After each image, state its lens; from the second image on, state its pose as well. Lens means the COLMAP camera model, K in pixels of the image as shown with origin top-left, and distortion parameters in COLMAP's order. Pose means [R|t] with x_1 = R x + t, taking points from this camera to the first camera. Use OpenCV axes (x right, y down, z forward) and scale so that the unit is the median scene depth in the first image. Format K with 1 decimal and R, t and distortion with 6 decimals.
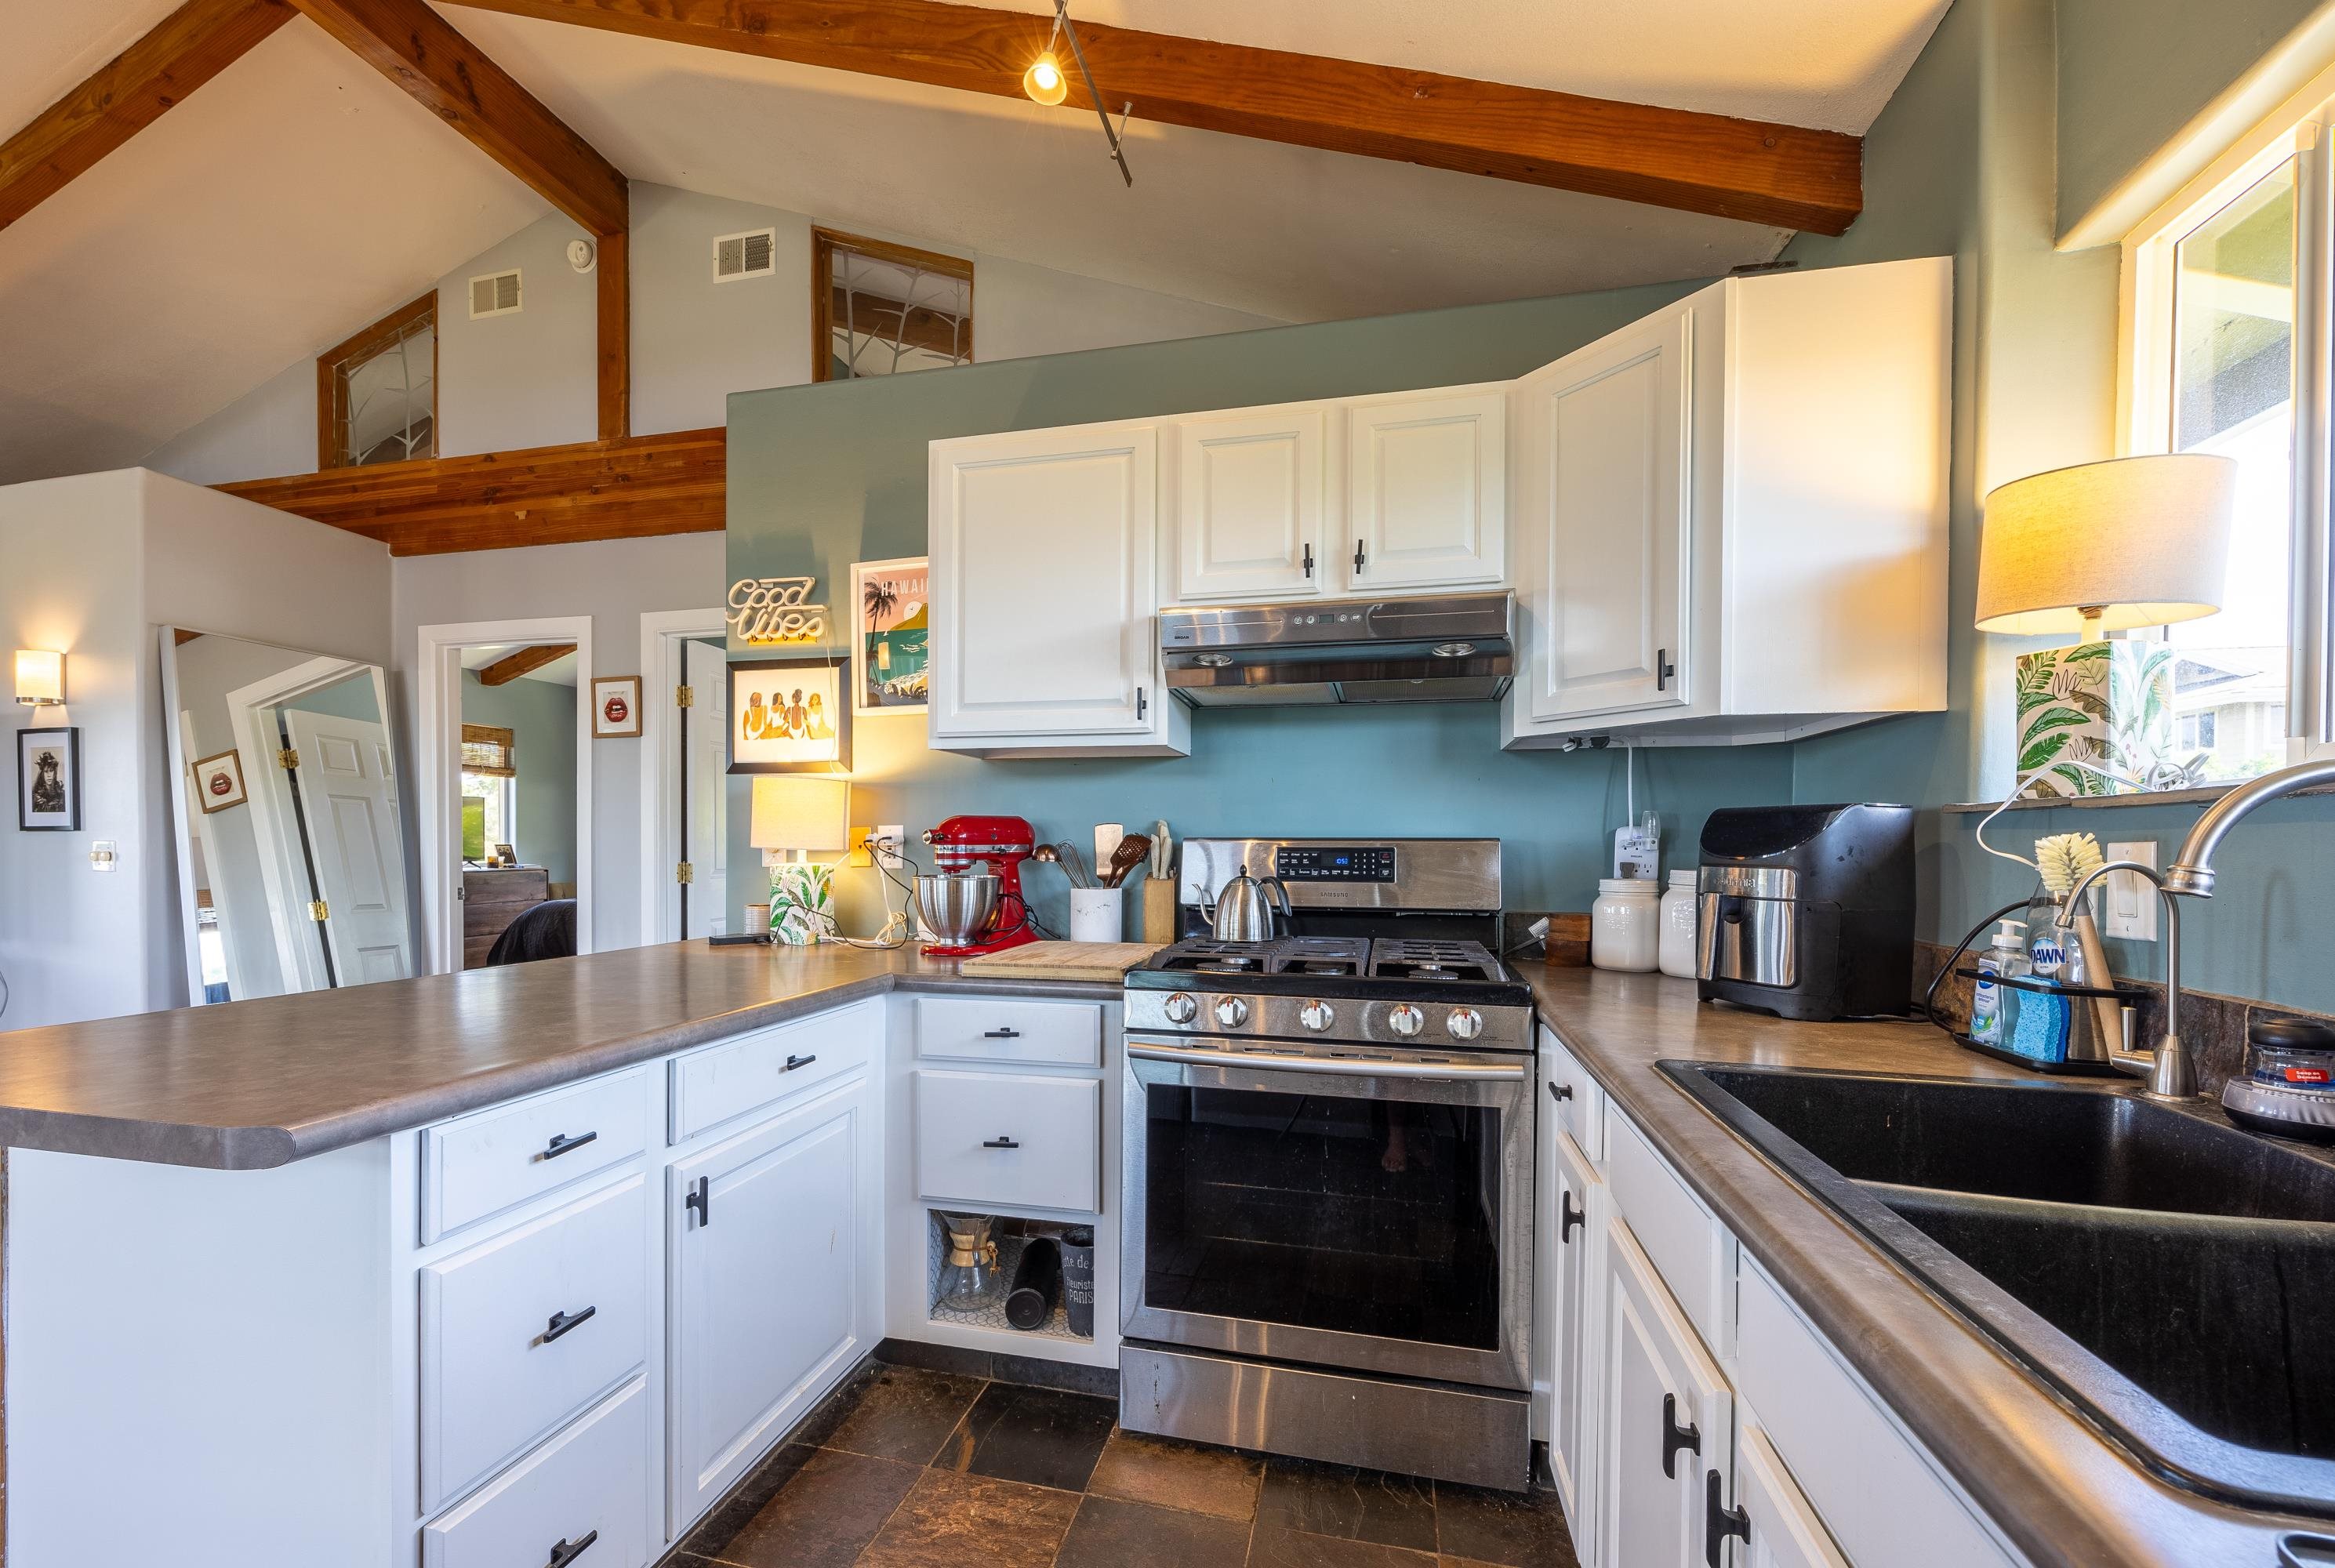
lens RADIAL K [[960.9, 0, 1153.4], [0, 960.9, 850.4], [0, 0, 1]] dist [-0.001517, -0.000296]
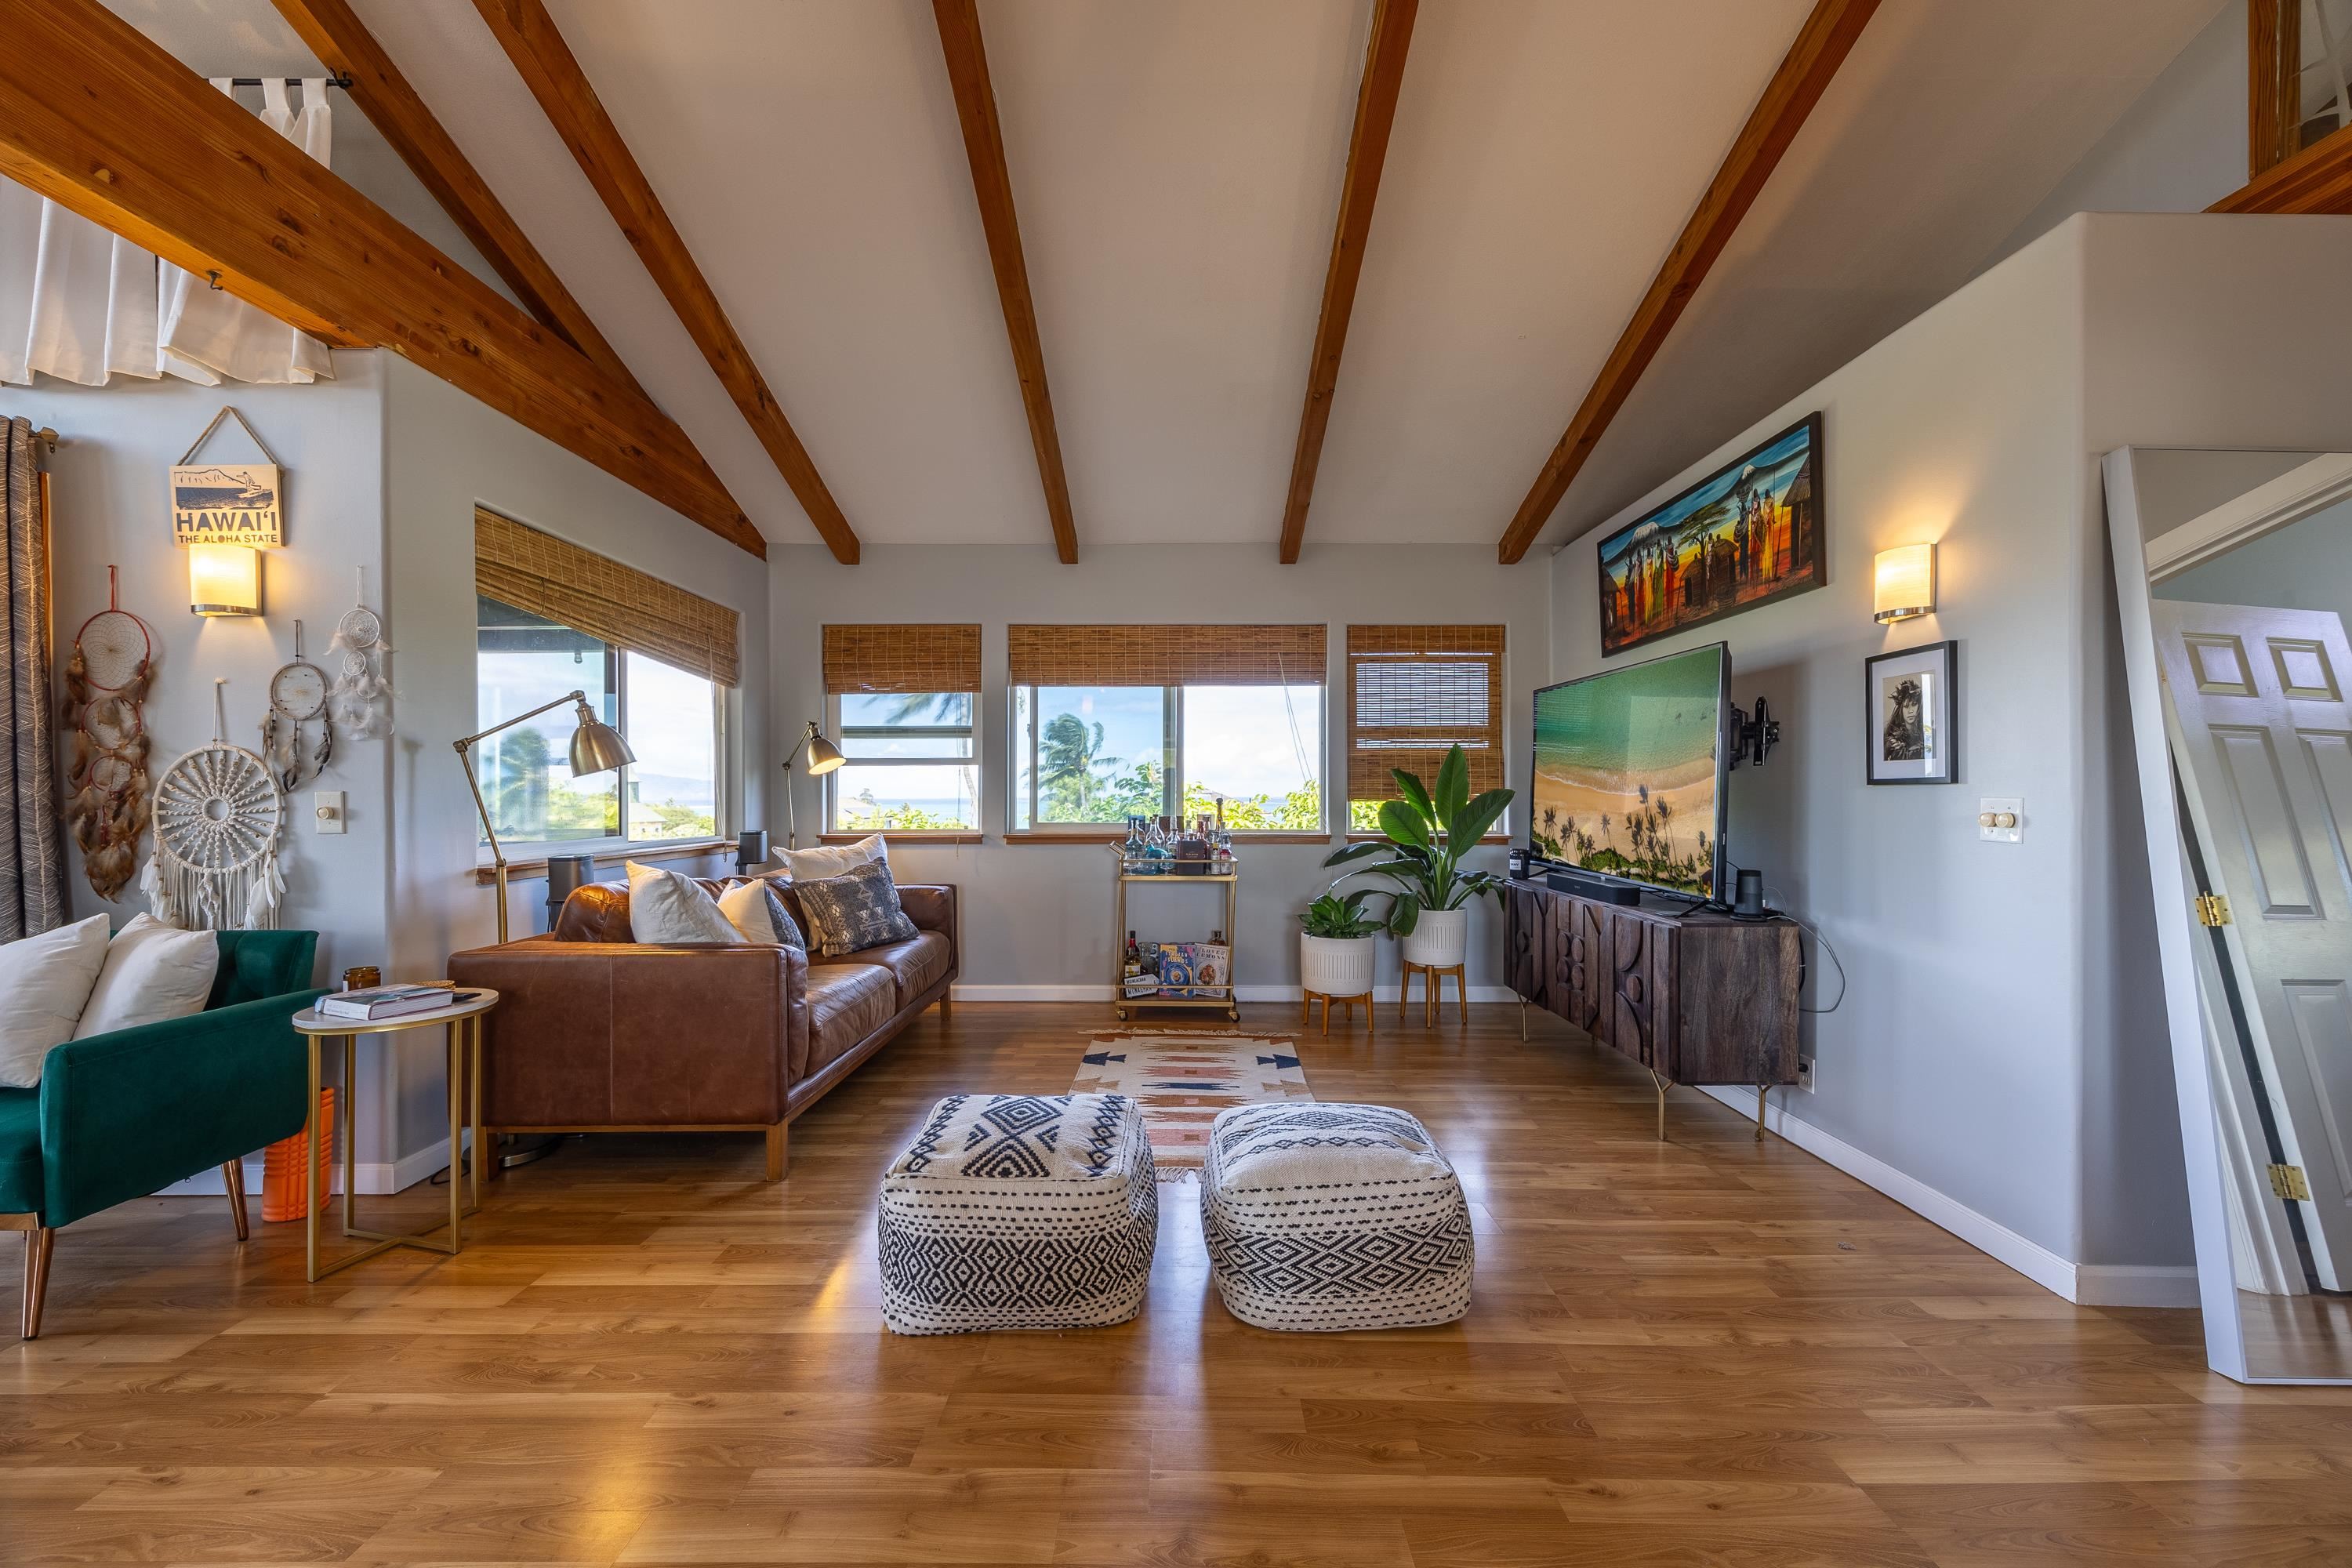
lens RADIAL K [[902.5, 0, 1178.2], [0, 902.5, 798.5], [0, 0, 1]] dist [-0.000794, -0.000035]
pose [[0.234721, 0.002266, -0.972060, -0.535382], [-0.006249, 0.999980, 0.000822, -0.005422], [0.972043, 0.005881, 0.234730, 0.242506]]
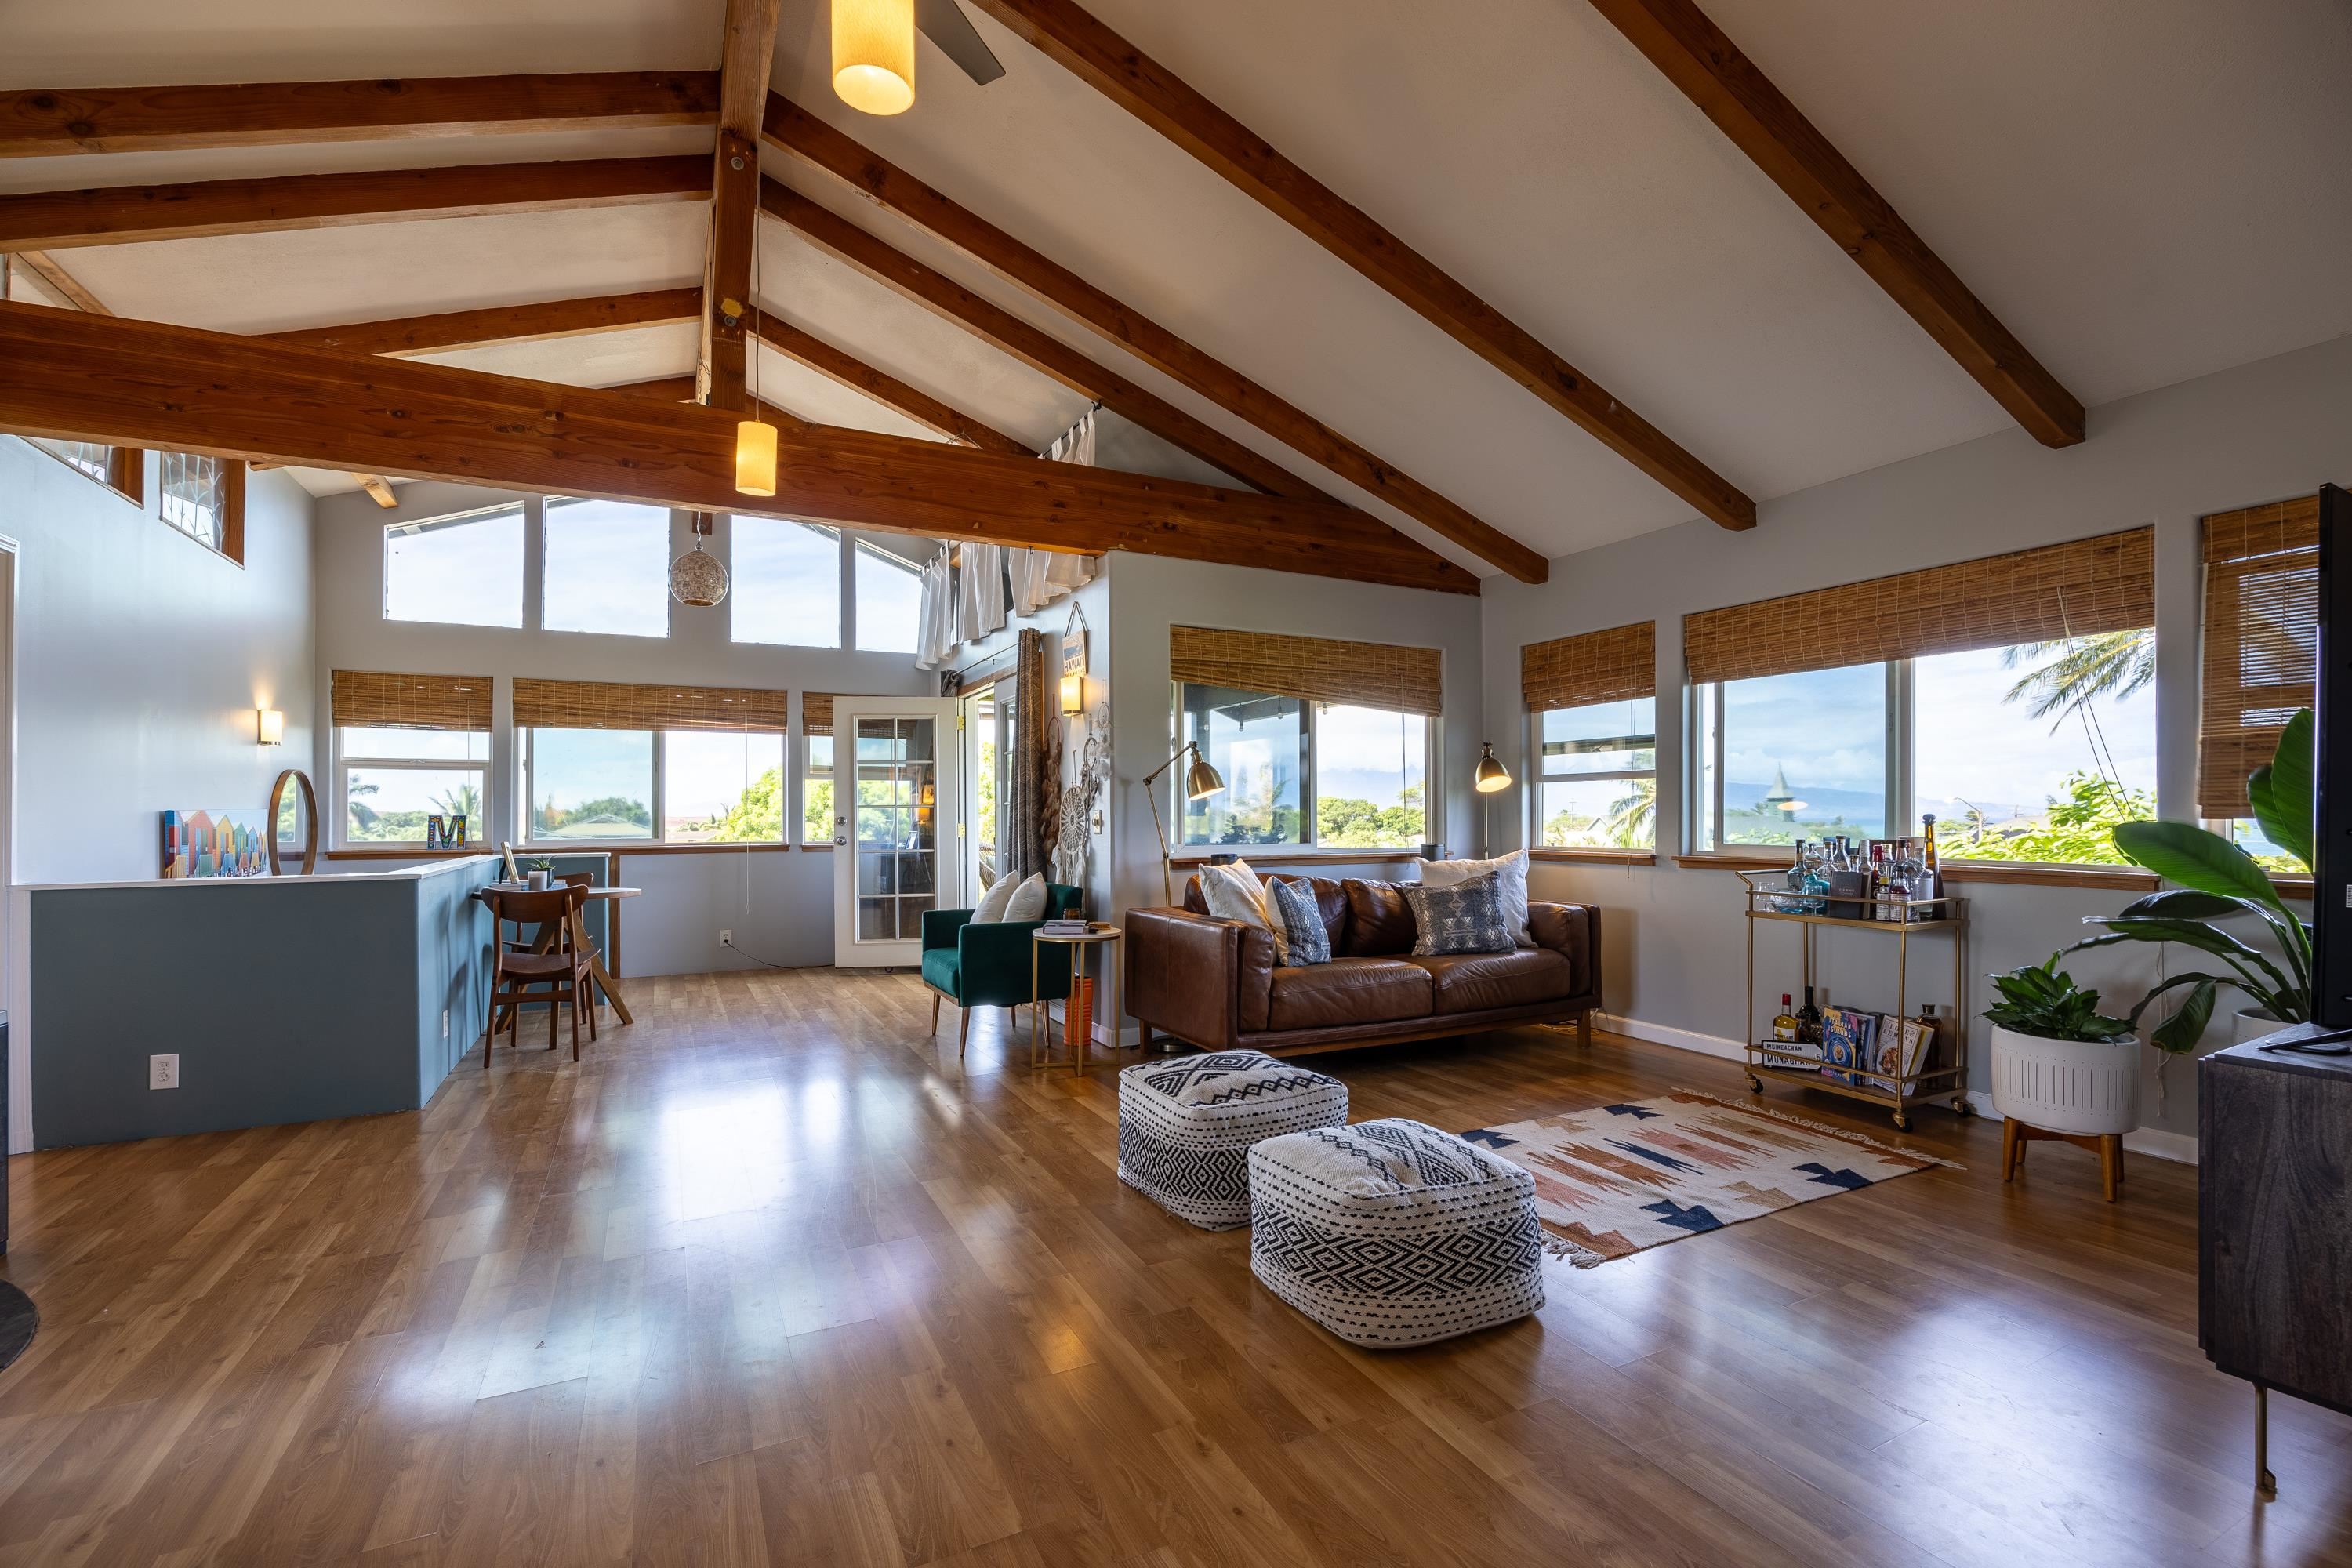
lens RADIAL K [[1020.7, 0, 1183.9], [0, 1020.7, 807.5], [0, 0, 1]] dist [-0.013810, -0.000046]
pose [[-0.754797, -0.003744, -0.655948, -0.548525], [-0.003524, 0.999992, -0.001653, -0.007700], [0.655949, 0.001064, -0.754804, 0.852729]]
